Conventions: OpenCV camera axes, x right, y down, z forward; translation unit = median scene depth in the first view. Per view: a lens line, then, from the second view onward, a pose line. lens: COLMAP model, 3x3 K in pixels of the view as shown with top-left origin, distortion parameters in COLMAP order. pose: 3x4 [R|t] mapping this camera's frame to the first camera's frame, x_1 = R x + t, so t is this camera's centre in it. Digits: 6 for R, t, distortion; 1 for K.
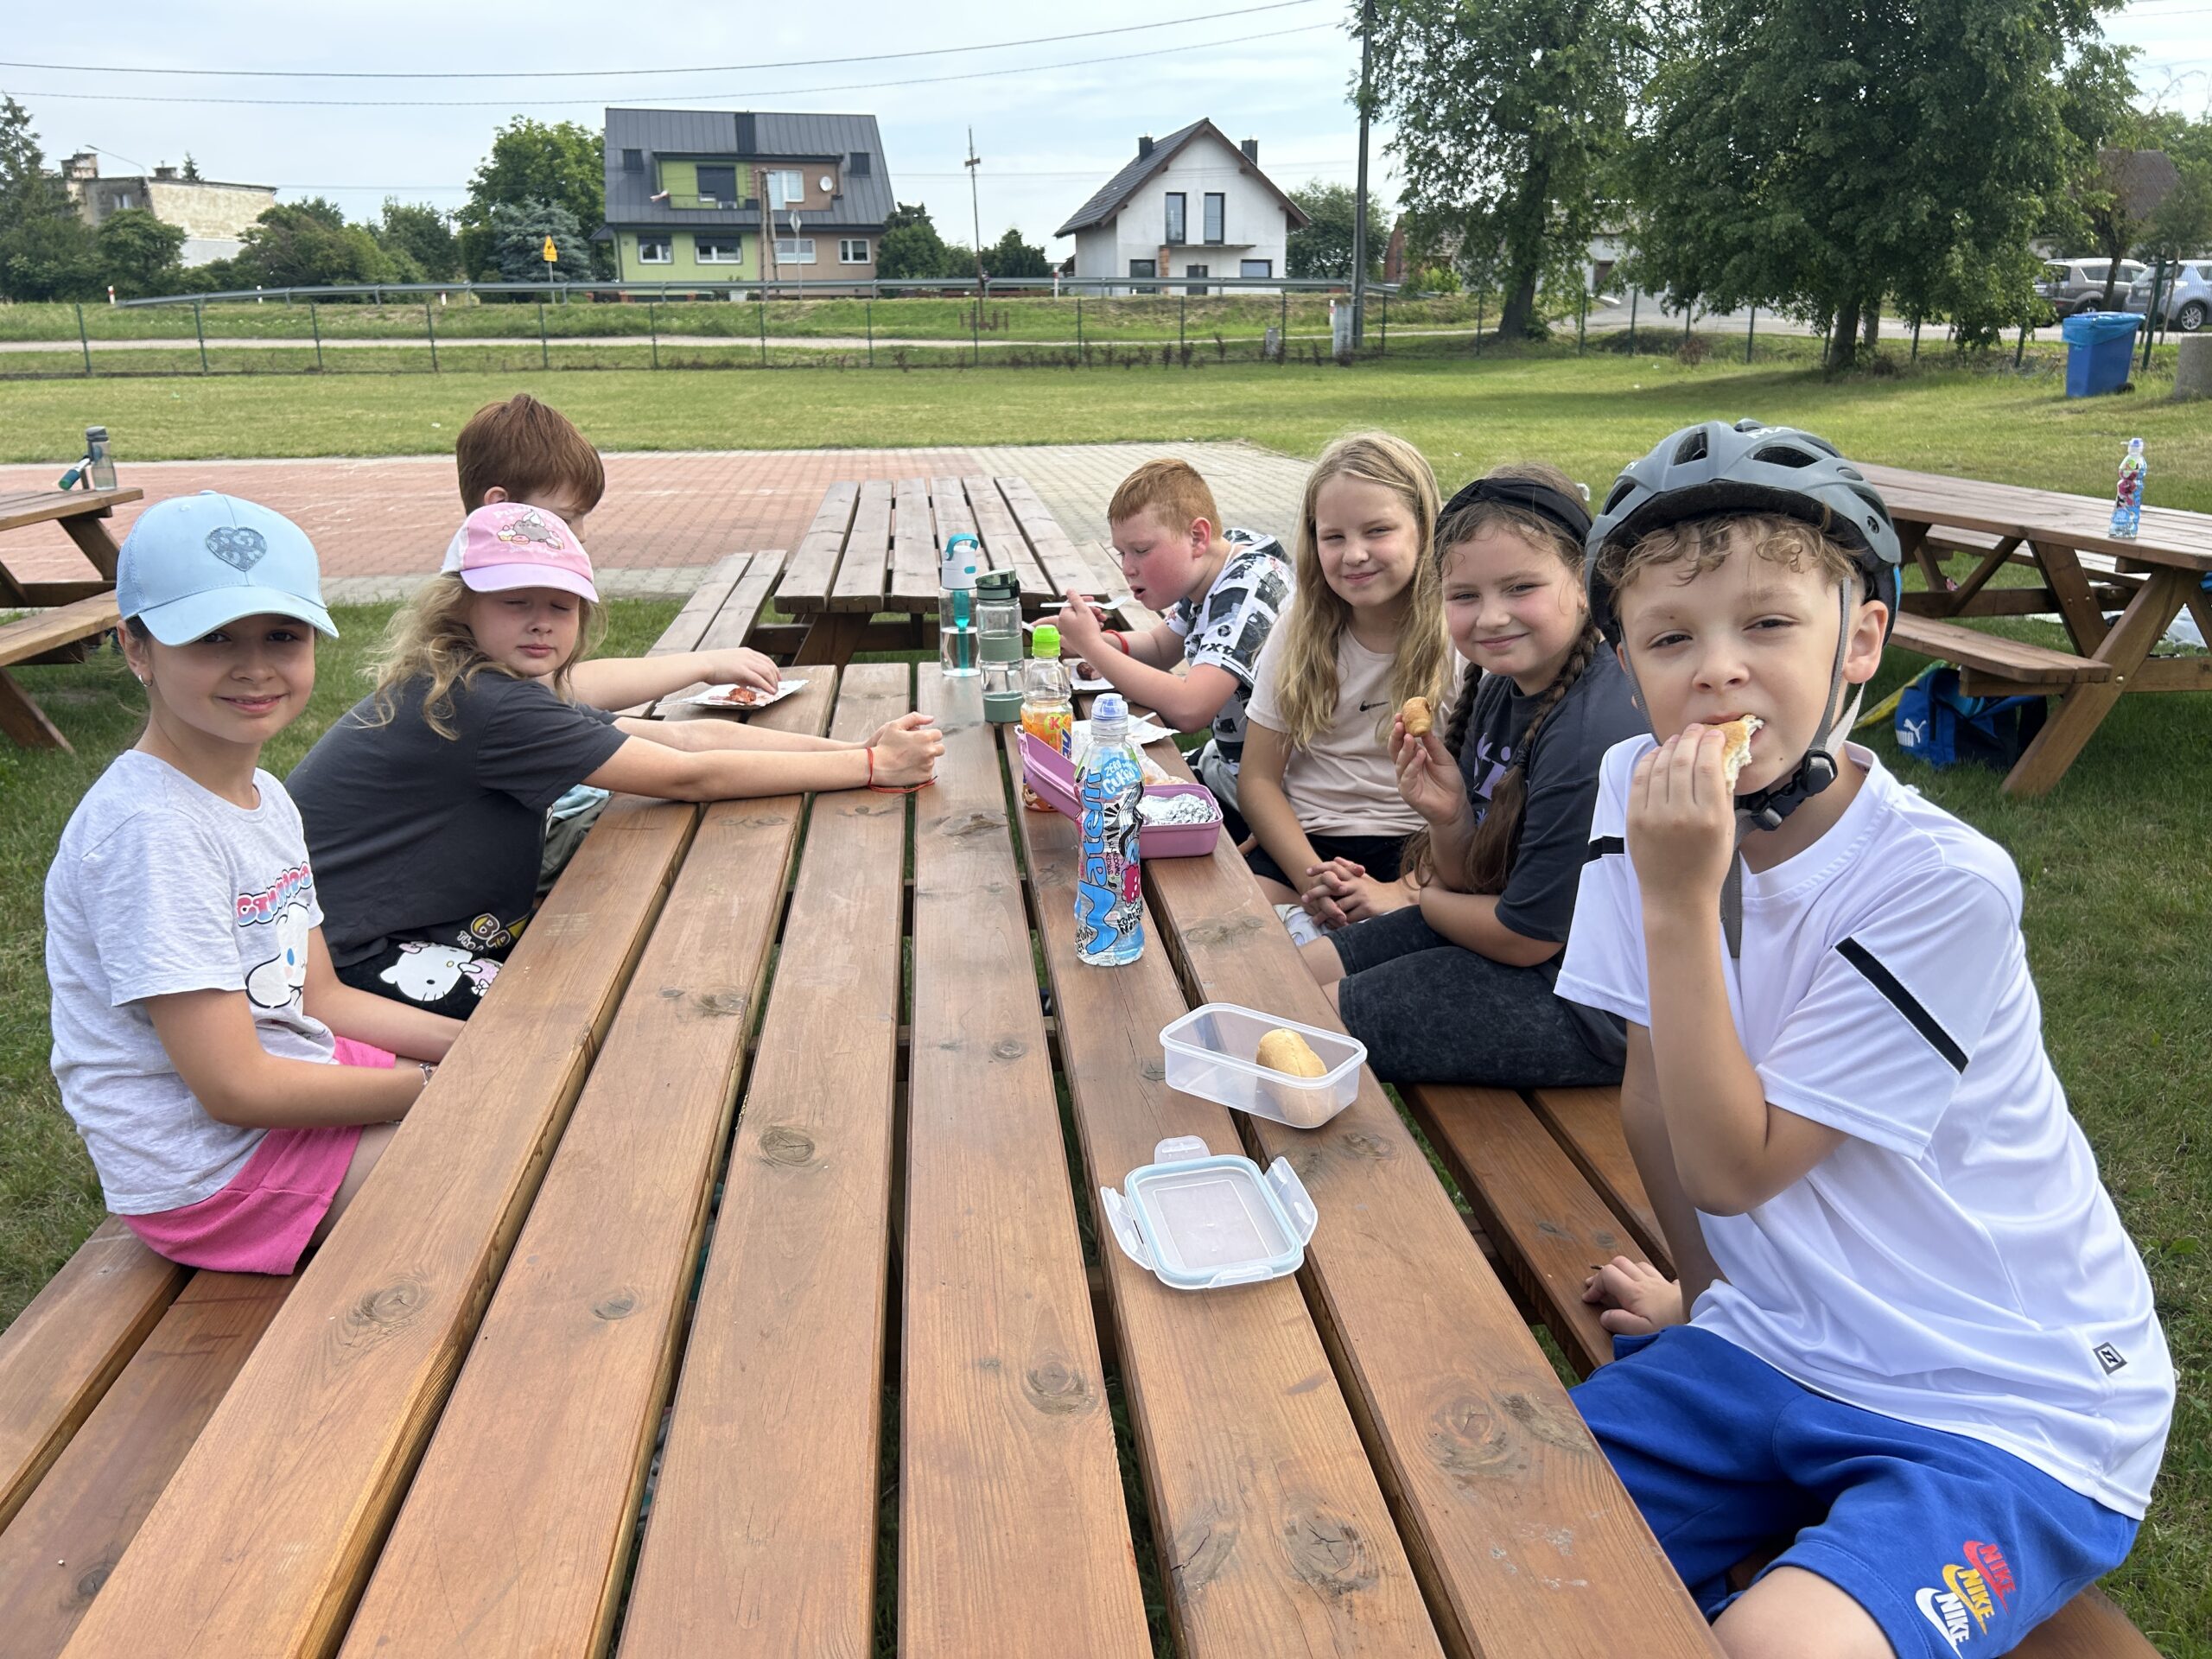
lens RADIAL K [[1741.1, 0, 1106.0], [0, 1741.1, 829.5], [0, 0, 1]] dist [0.028506, -0.030483]
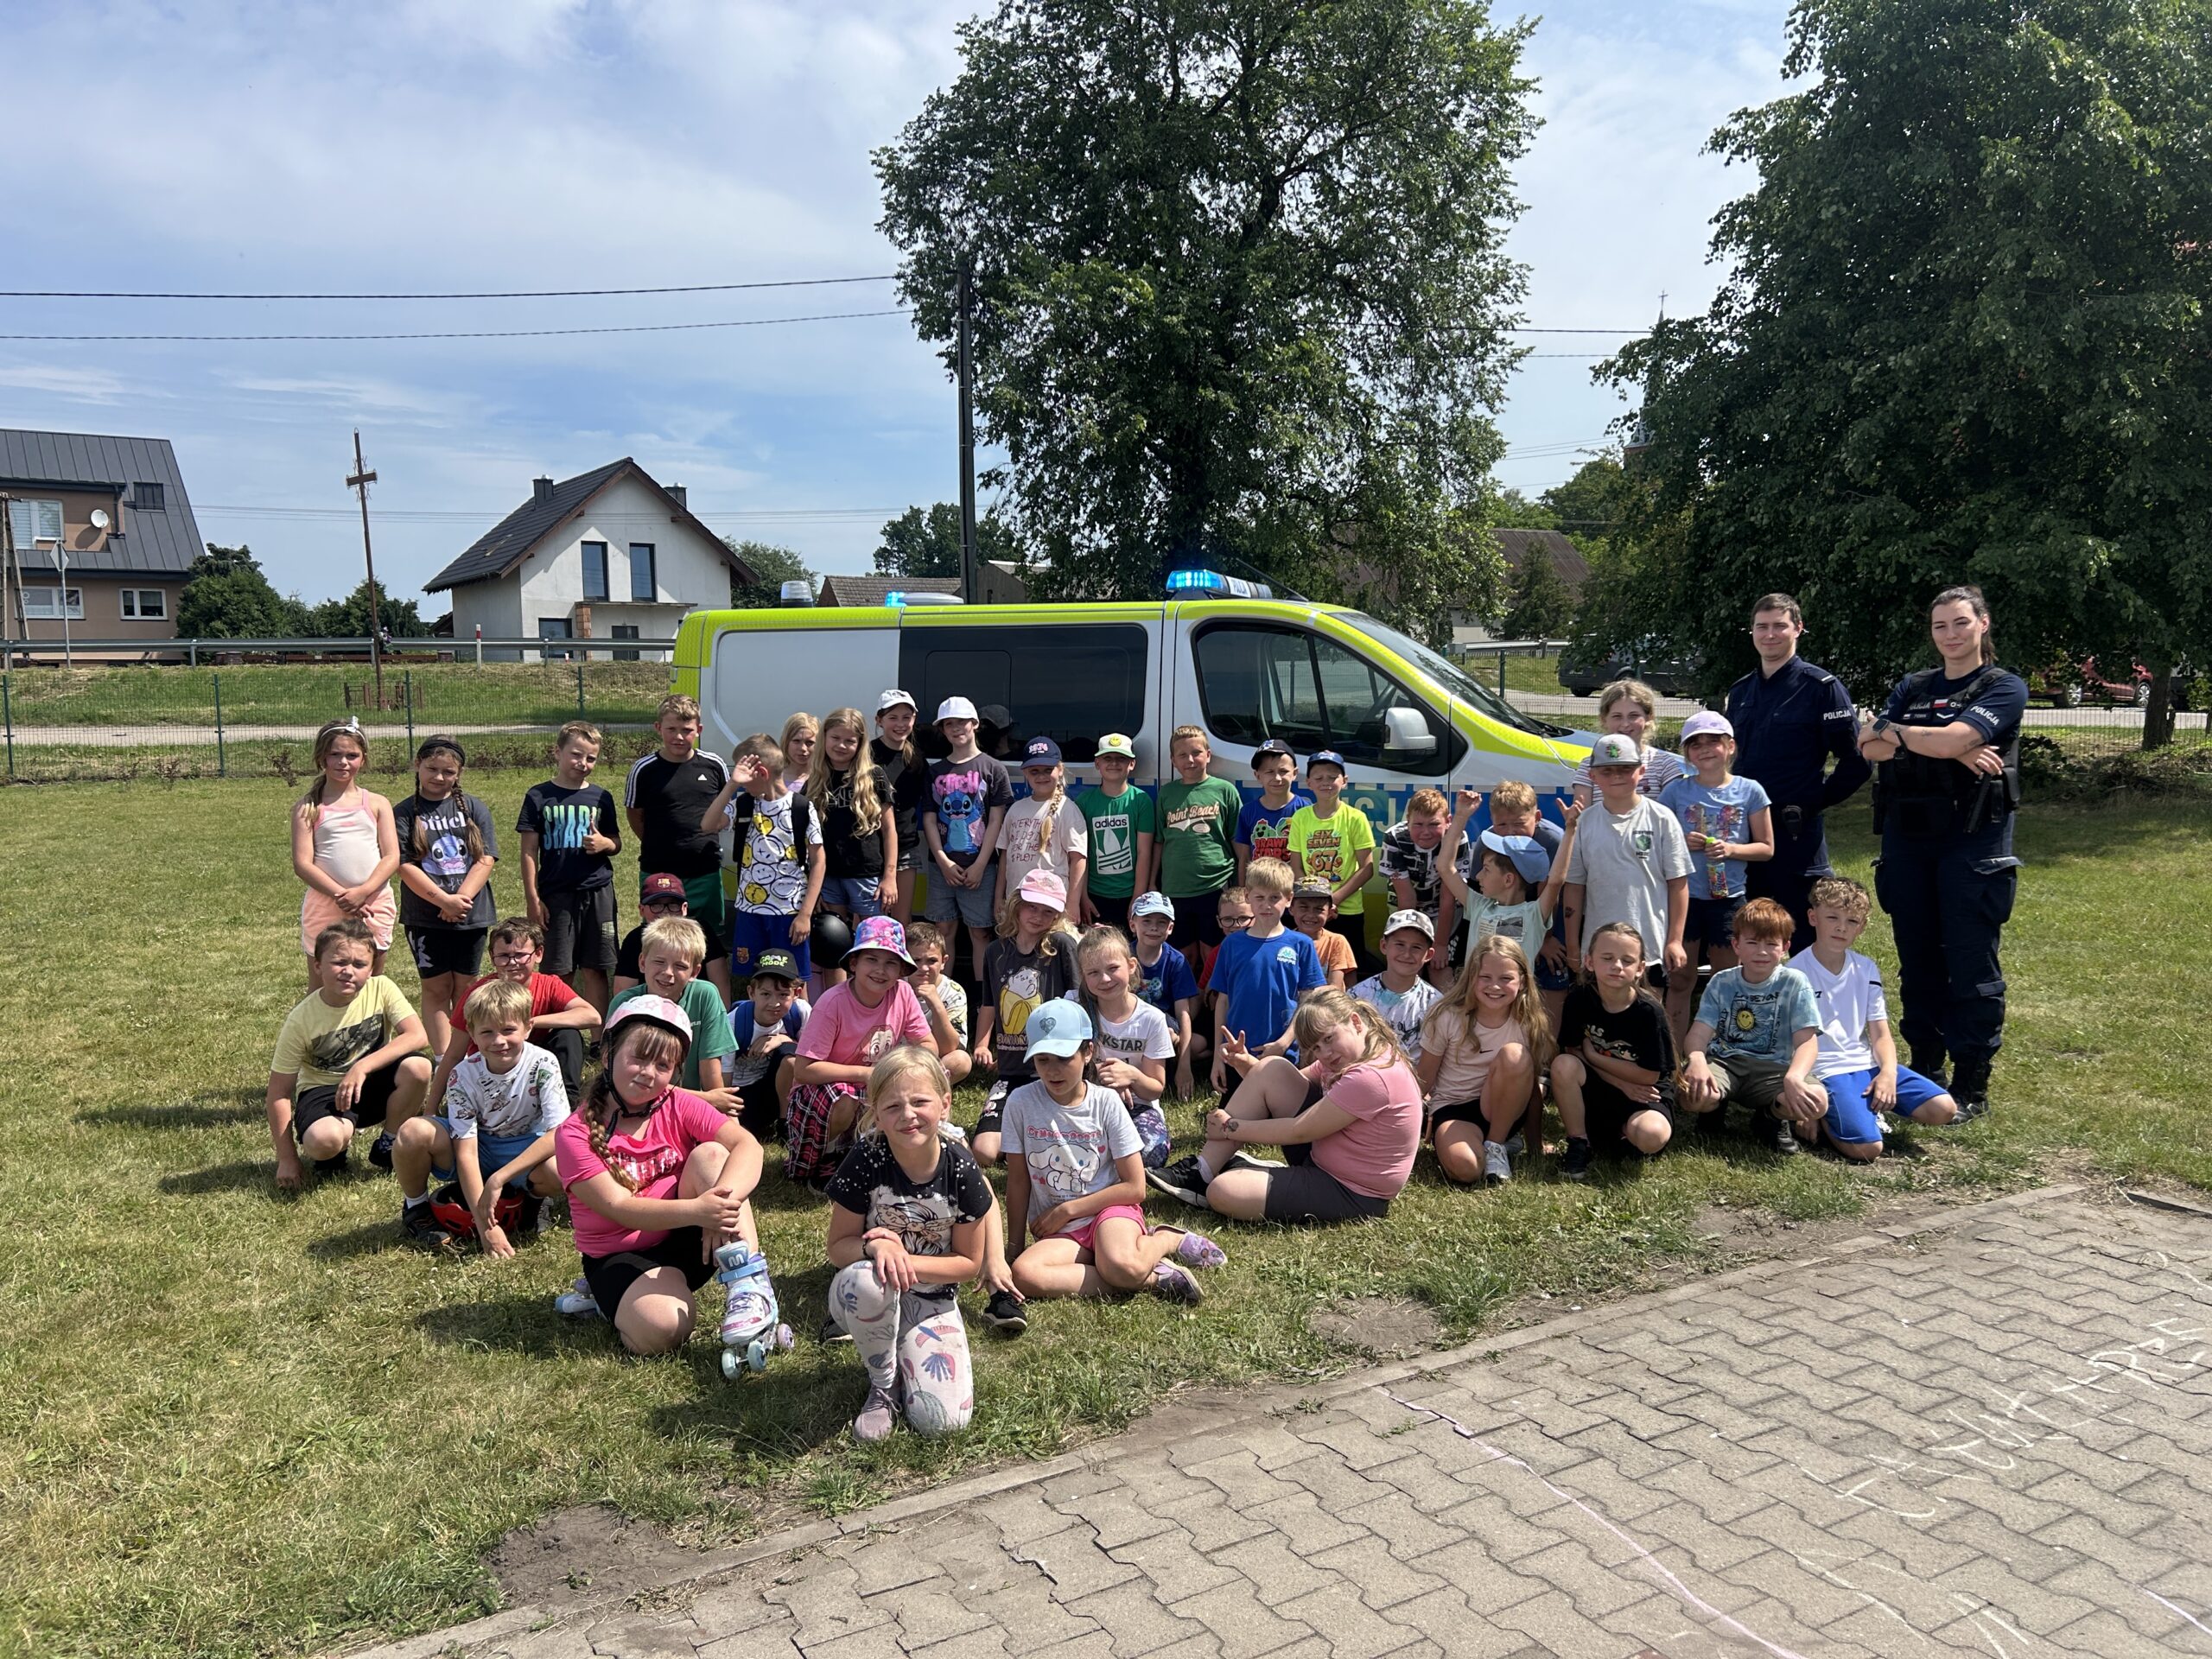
lens RADIAL K [[1672.9, 0, 1106.0], [0, 1672.9, 829.5], [0, 0, 1]] dist [0.055182, -0.053105]
pose [[0.923209, -0.040629, 0.382146, -0.066879], [0.114153, 0.978506, -0.171743, -0.096292], [-0.366954, 0.202178, 0.908003, 0.311226]]
